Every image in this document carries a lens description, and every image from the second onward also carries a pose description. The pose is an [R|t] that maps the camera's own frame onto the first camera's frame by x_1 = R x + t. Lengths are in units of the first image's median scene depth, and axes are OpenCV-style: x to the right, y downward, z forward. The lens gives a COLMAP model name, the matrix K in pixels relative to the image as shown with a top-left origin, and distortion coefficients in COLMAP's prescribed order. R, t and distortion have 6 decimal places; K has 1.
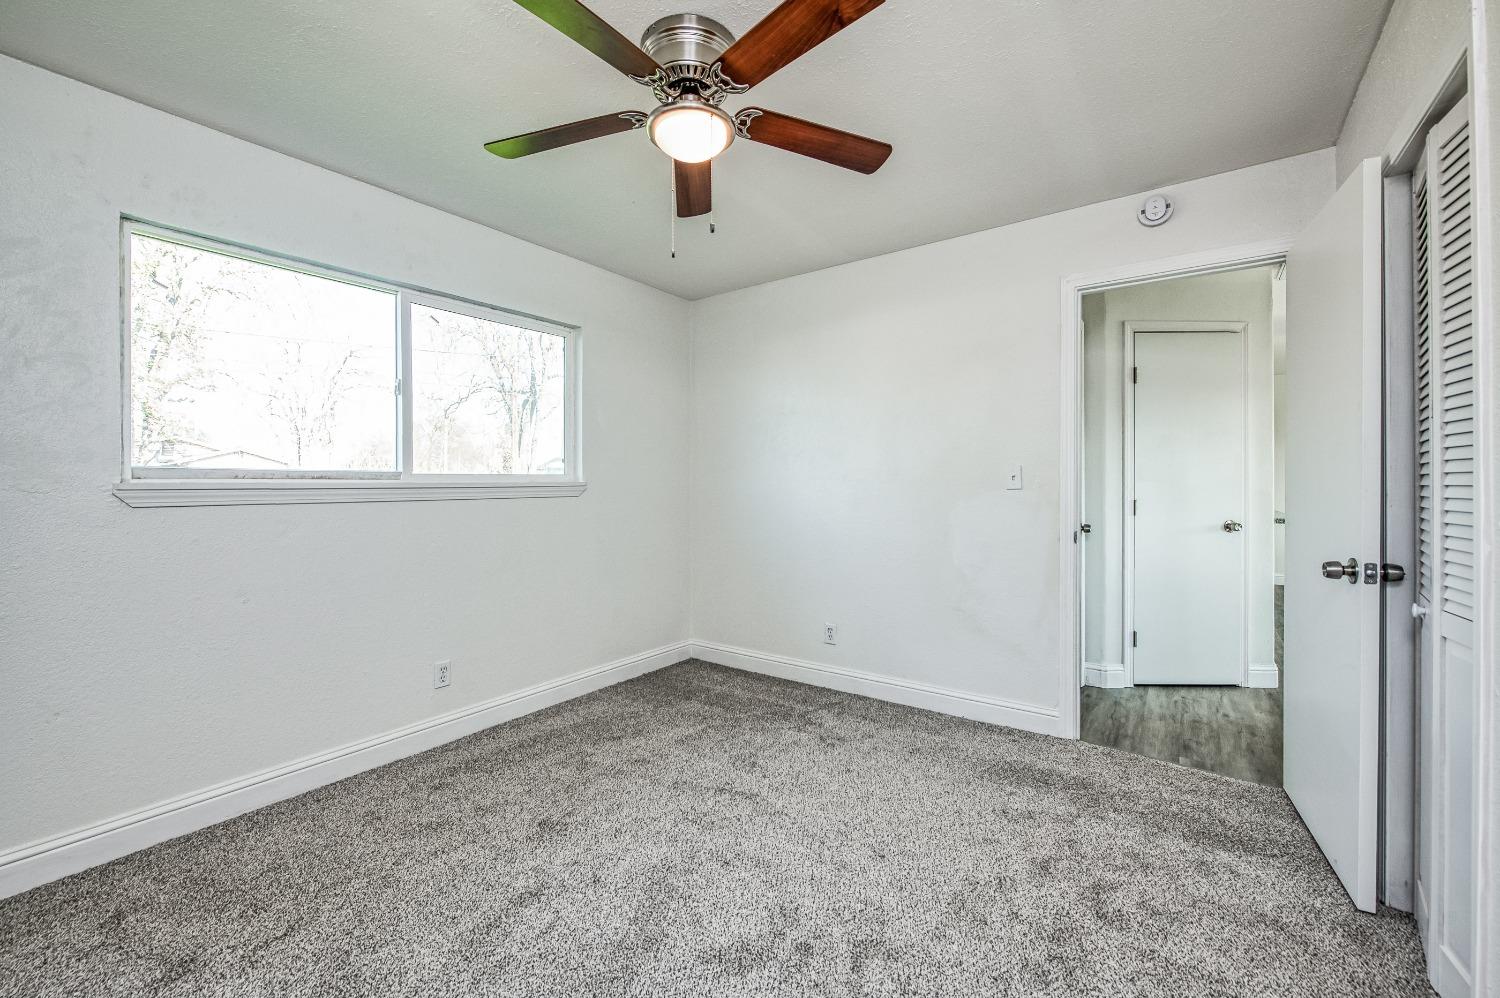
lens RADIAL K [[602.7, 0, 744.6], [0, 602.7, 496.0], [0, 0, 1]] dist [0.003029, -0.000016]
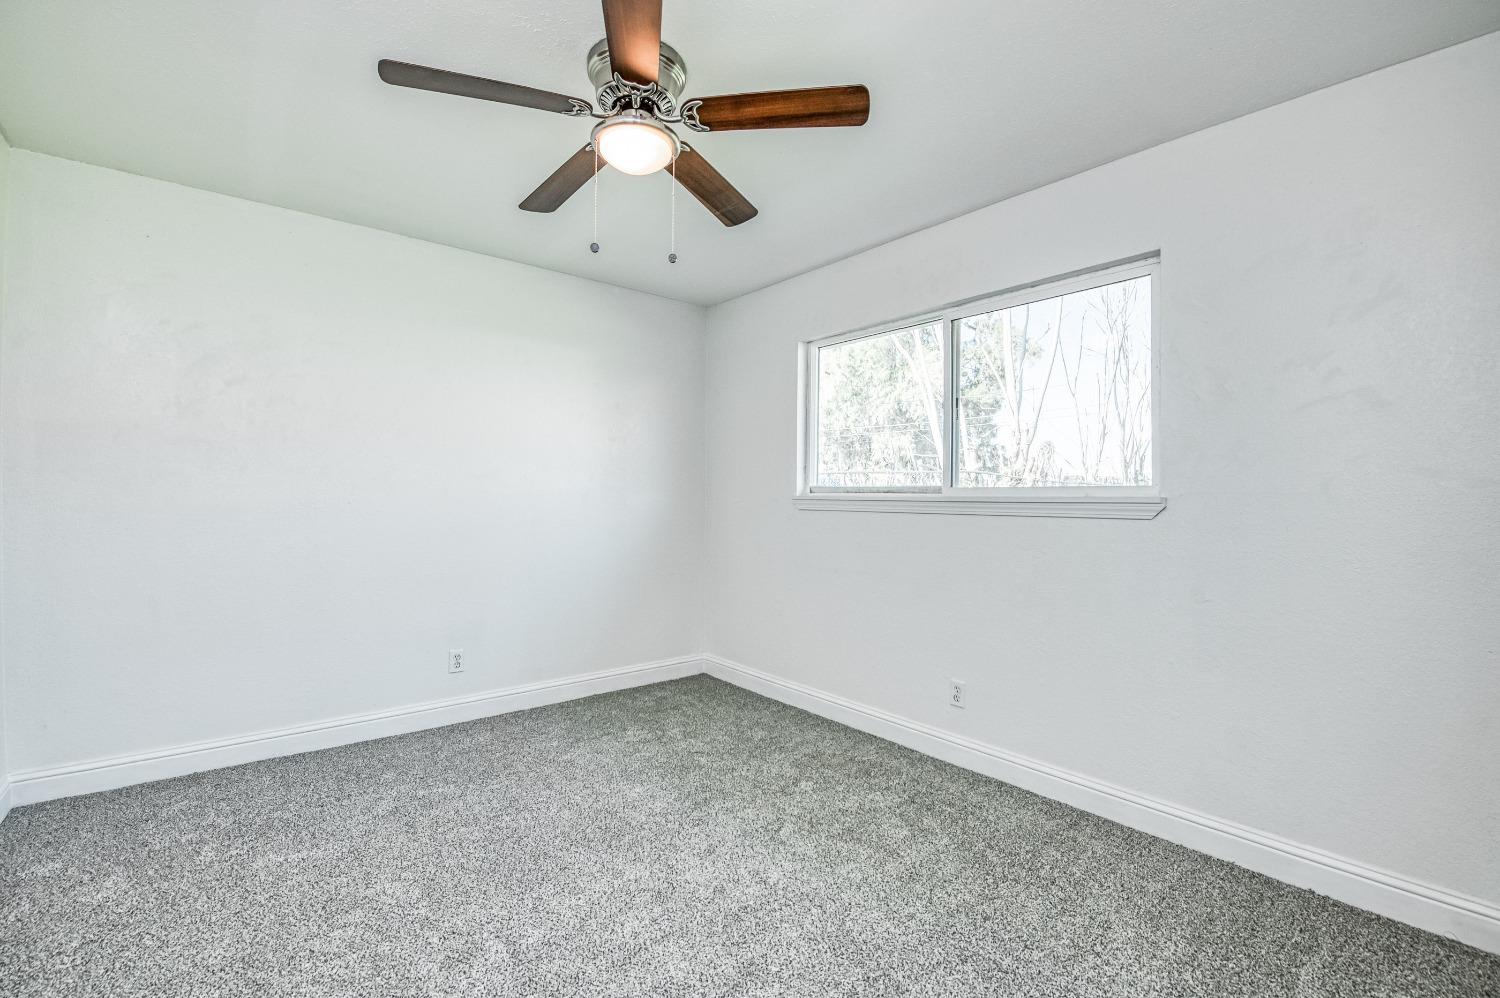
lens RADIAL K [[597.3, 0, 756.2], [0, 597.3, 506.9], [0, 0, 1]] dist [-0.019044, -0.000257]
pose [[-0.193745, 0.016876, -0.980907, 0.505042], [-0.026524, 0.999396, 0.022433, -0.018060], [0.980693, 0.030364, -0.193181, 0.871799]]
